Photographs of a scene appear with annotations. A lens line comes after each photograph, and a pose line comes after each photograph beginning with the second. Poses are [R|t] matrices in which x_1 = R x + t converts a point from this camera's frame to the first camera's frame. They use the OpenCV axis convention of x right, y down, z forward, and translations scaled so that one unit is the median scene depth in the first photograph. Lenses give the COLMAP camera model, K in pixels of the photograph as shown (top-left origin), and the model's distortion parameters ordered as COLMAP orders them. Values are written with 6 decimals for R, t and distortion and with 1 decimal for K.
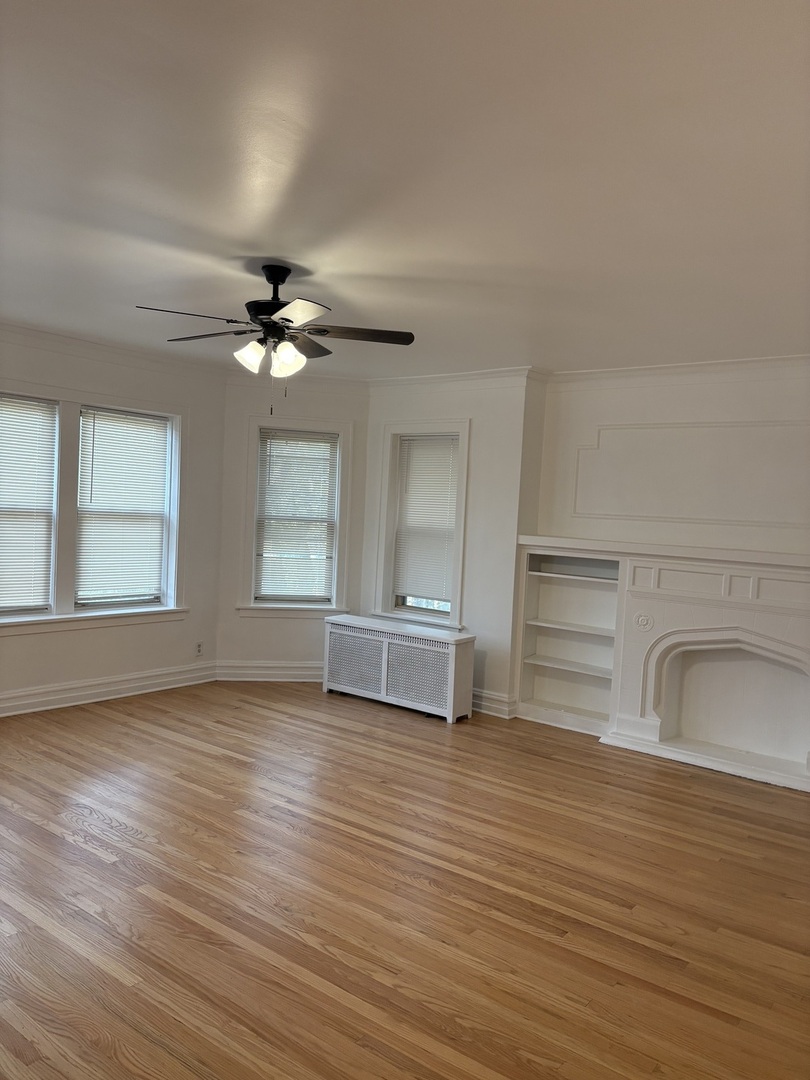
lens RADIAL K [[806.2, 0, 403.2], [0, 806.2, 548.4], [0, 0, 1]] dist [0.075567, -0.080914]
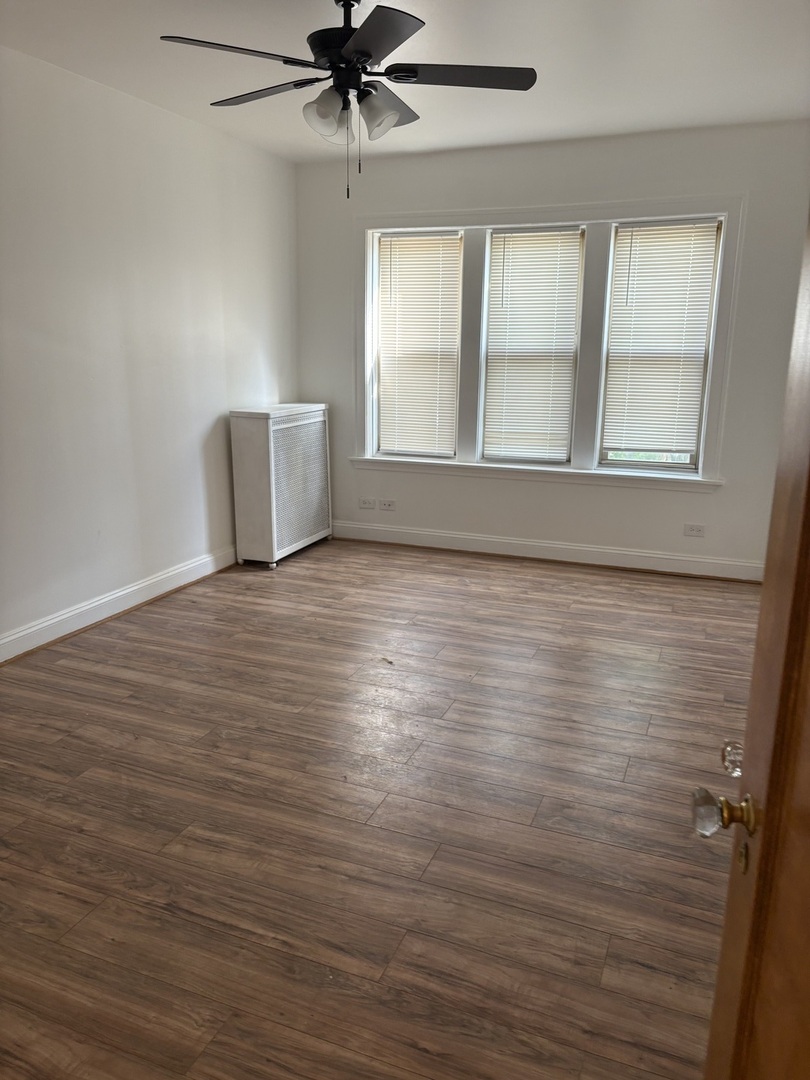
lens RADIAL K [[806.2, 0, 403.2], [0, 806.2, 548.4], [0, 0, 1]] dist [0.075567, -0.080914]
pose [[0.258153, 0.197677, -0.945664, 0.492482], [-0.032704, 0.980070, 0.195941, -0.008778], [0.965550, -0.019656, 0.259473, 0.722582]]
